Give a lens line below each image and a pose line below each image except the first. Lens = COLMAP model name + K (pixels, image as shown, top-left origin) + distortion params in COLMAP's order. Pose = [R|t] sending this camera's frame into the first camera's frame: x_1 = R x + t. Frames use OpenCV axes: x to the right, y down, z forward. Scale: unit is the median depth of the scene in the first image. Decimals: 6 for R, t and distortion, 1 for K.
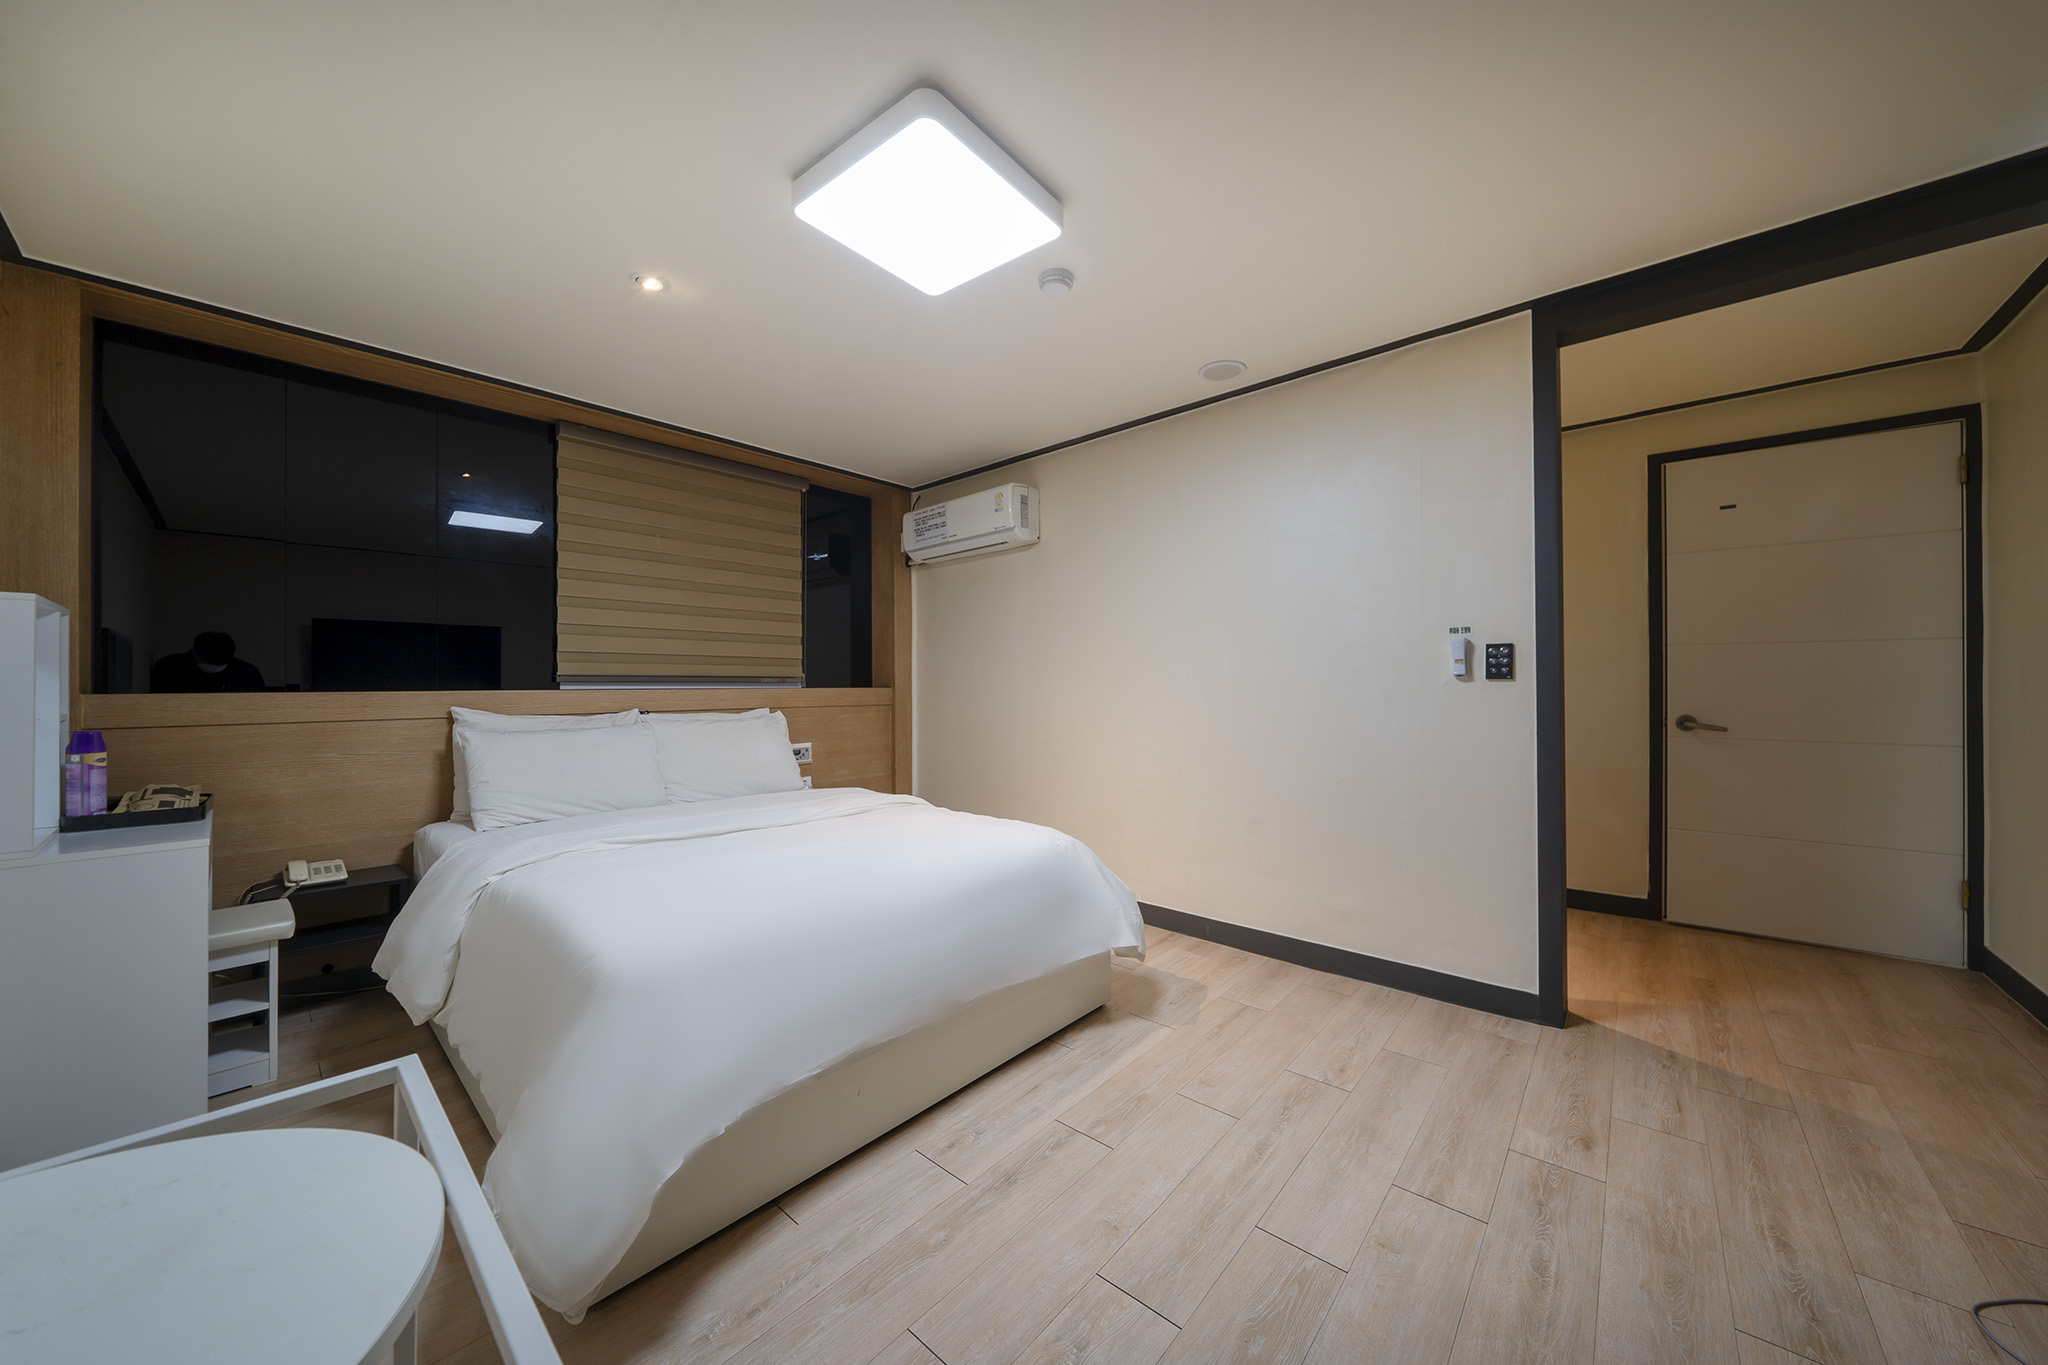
lens RADIAL K [[690.8, 0, 1020.5], [0, 690.8, 686.9], [0, 0, 1]] dist [-0.006219, -0.000126]
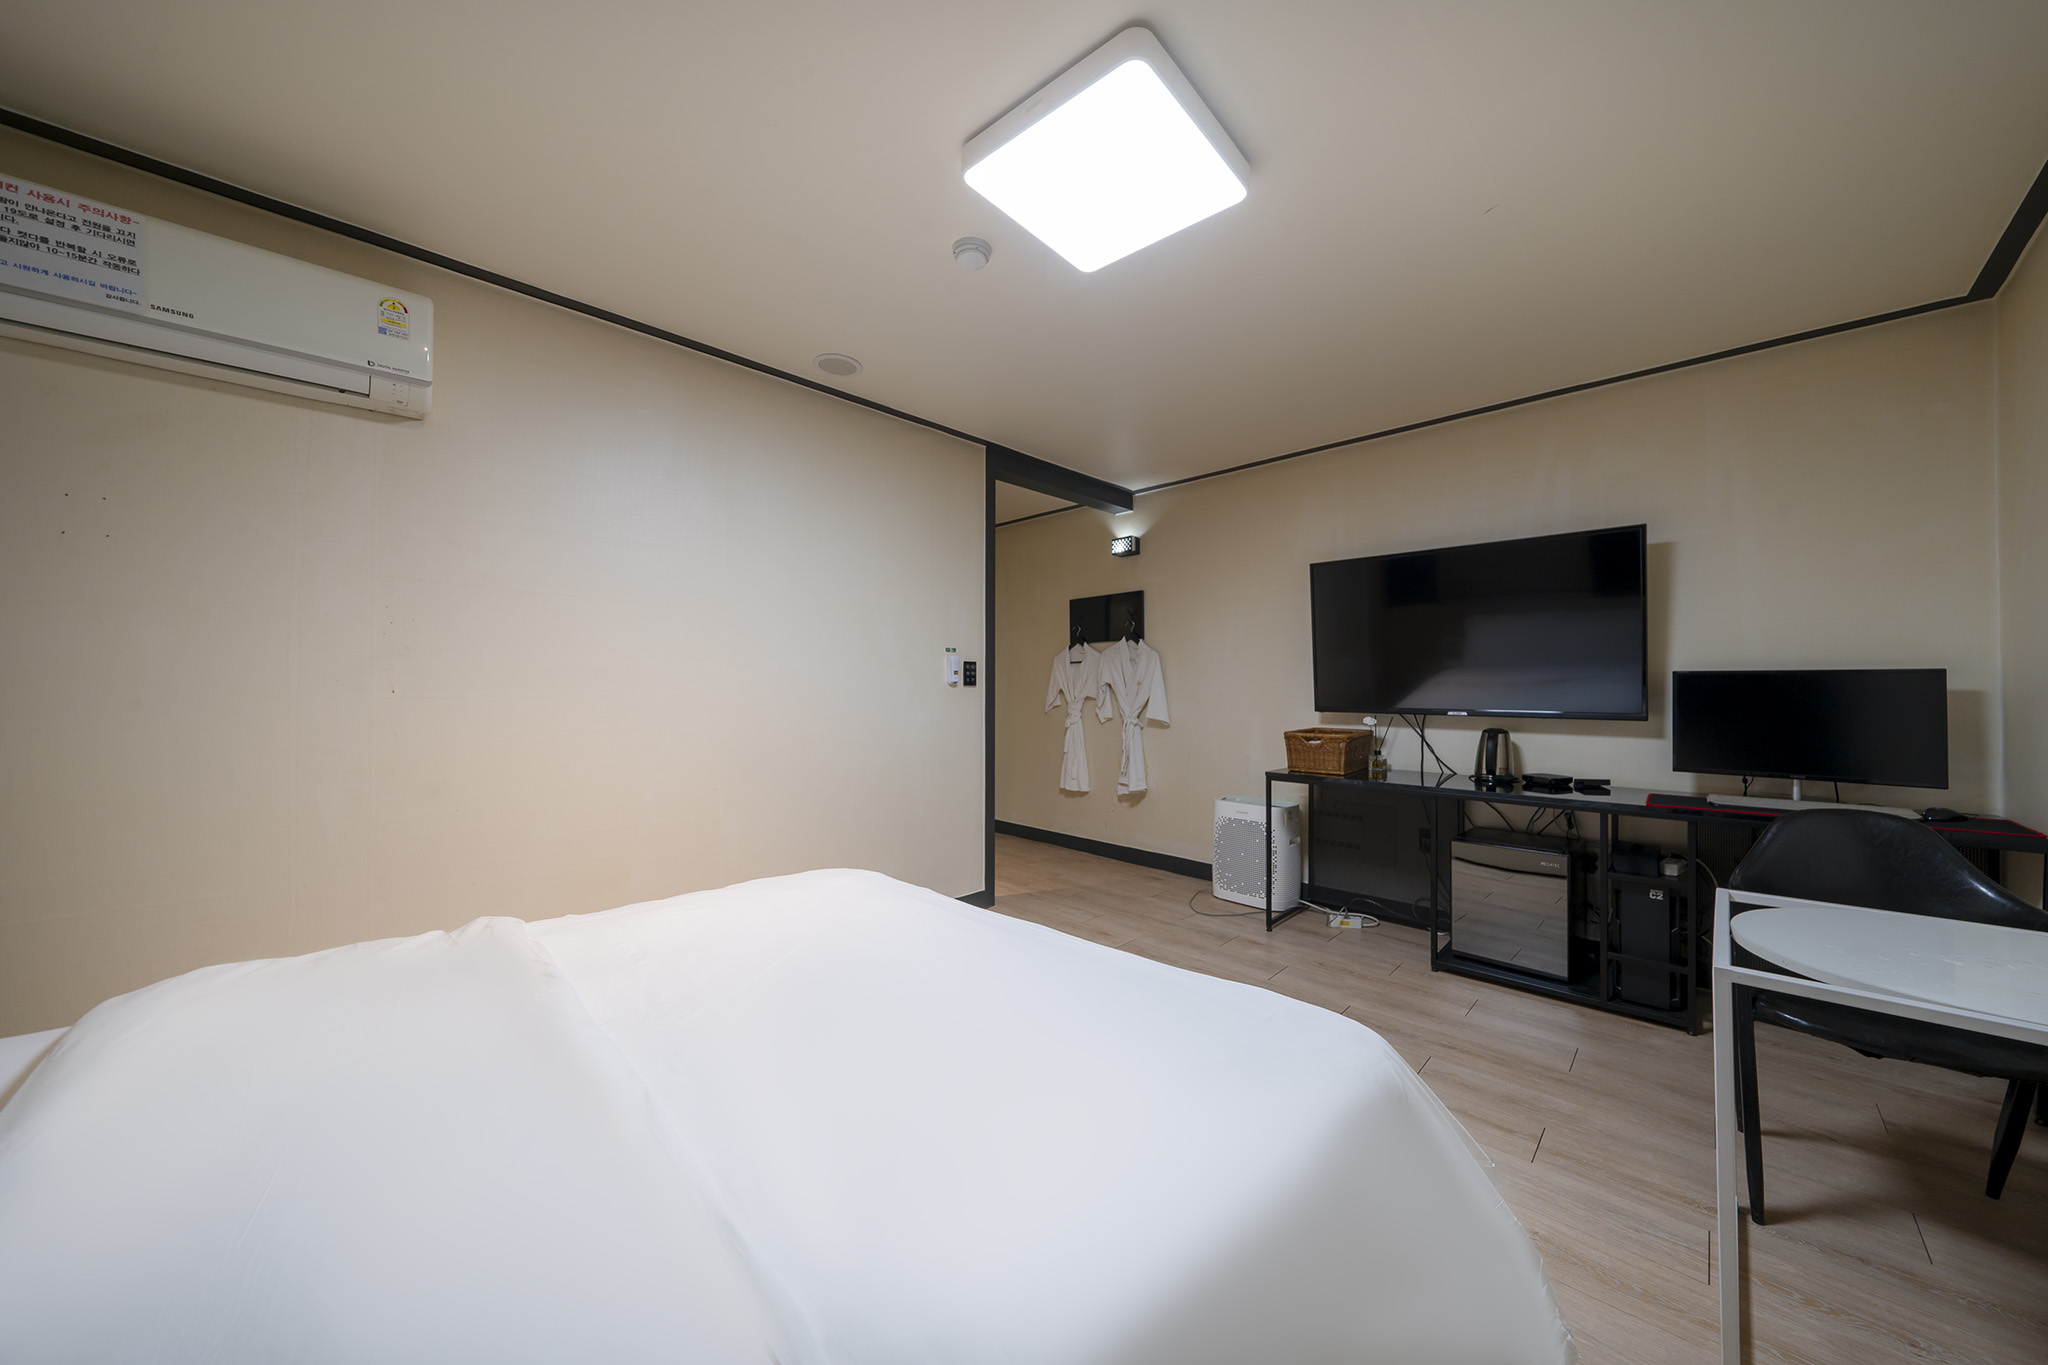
lens RADIAL K [[690.8, 0, 1020.5], [0, 690.8, 686.9], [0, 0, 1]] dist [-0.006219, -0.000126]
pose [[0.057823, 0.009111, 0.998285, -0.773172], [-0.001405, 0.999958, -0.009045, 0.004748], [-0.998326, -0.000880, 0.057834, 0.806572]]
